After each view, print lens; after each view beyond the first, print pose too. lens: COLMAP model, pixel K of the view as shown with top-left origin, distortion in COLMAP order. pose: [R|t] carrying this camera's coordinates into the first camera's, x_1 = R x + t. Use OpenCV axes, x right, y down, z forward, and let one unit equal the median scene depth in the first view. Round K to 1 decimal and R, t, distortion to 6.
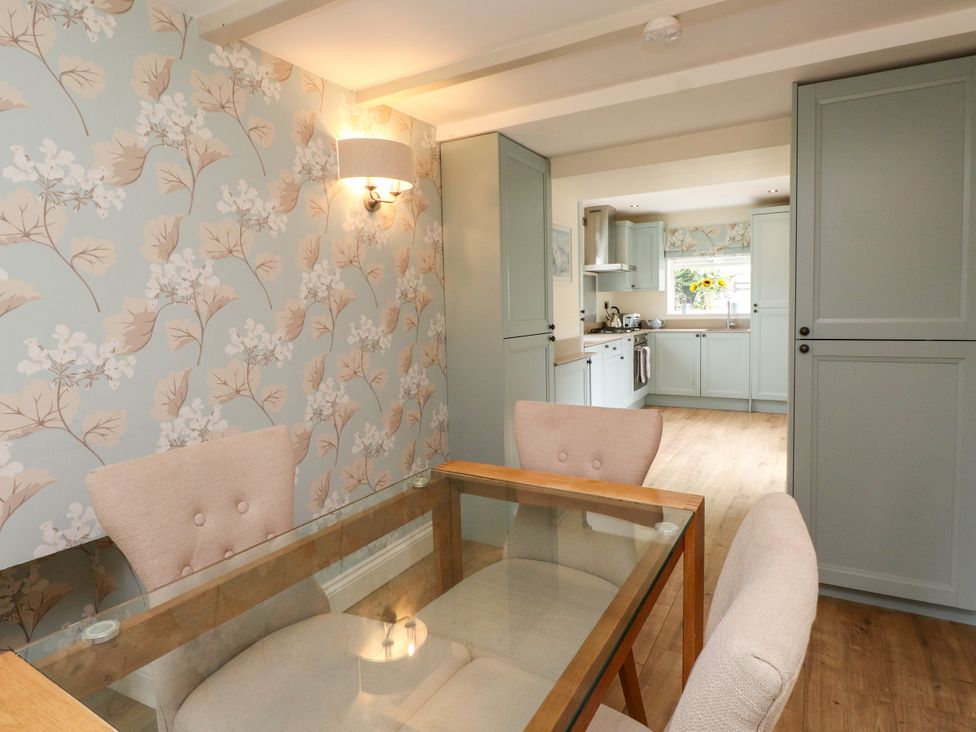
lens RADIAL K [[580.9, 0, 490.4], [0, 580.9, 343.5], [0, 0, 1]] dist [-0.001220, -0.000836]
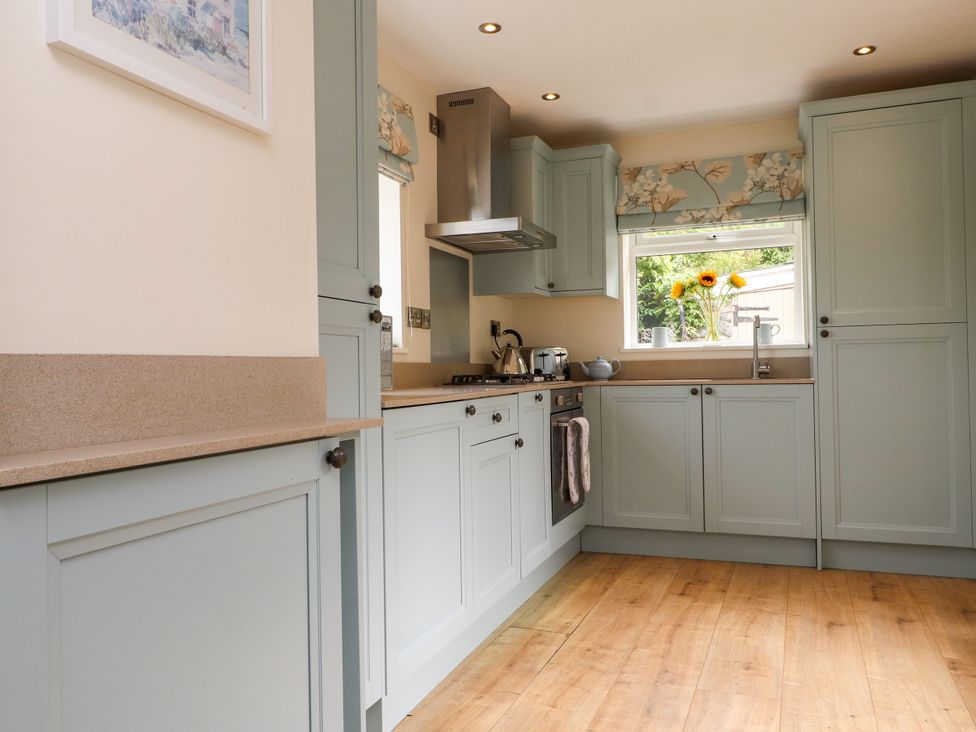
lens RADIAL K [[780.7, 0, 472.7], [0, 780.7, 362.9], [0, 0, 1]] dist [0.005045, 0.003116]
pose [[0.992601, 0.008177, 0.121149, 0.113869], [0.001765, 0.996652, -0.081736, 0.011898], [-0.121412, 0.081345, 0.989263, 0.416352]]
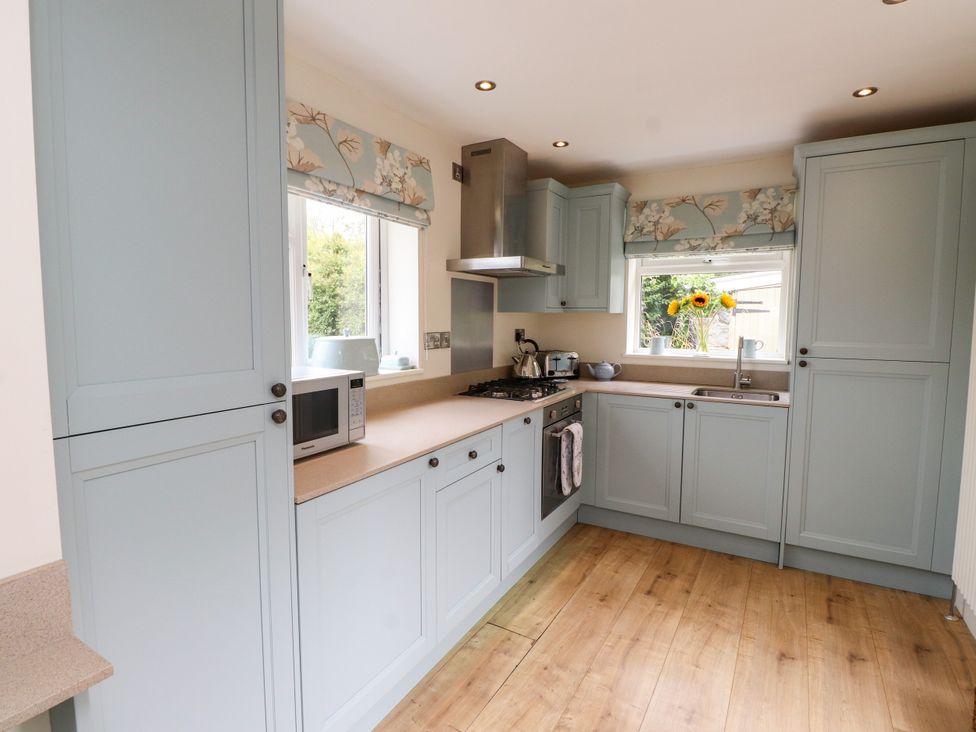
lens RADIAL K [[500.7, 0, 482.5], [0, 500.7, 357.7], [0, 0, 1]] dist [-0.001167, -0.011399]
pose [[0.999045, 0.029082, -0.032623, 0.190482], [-0.028462, 0.999408, 0.019336, -0.055629], [0.033166, -0.018389, 0.999281, 0.533953]]
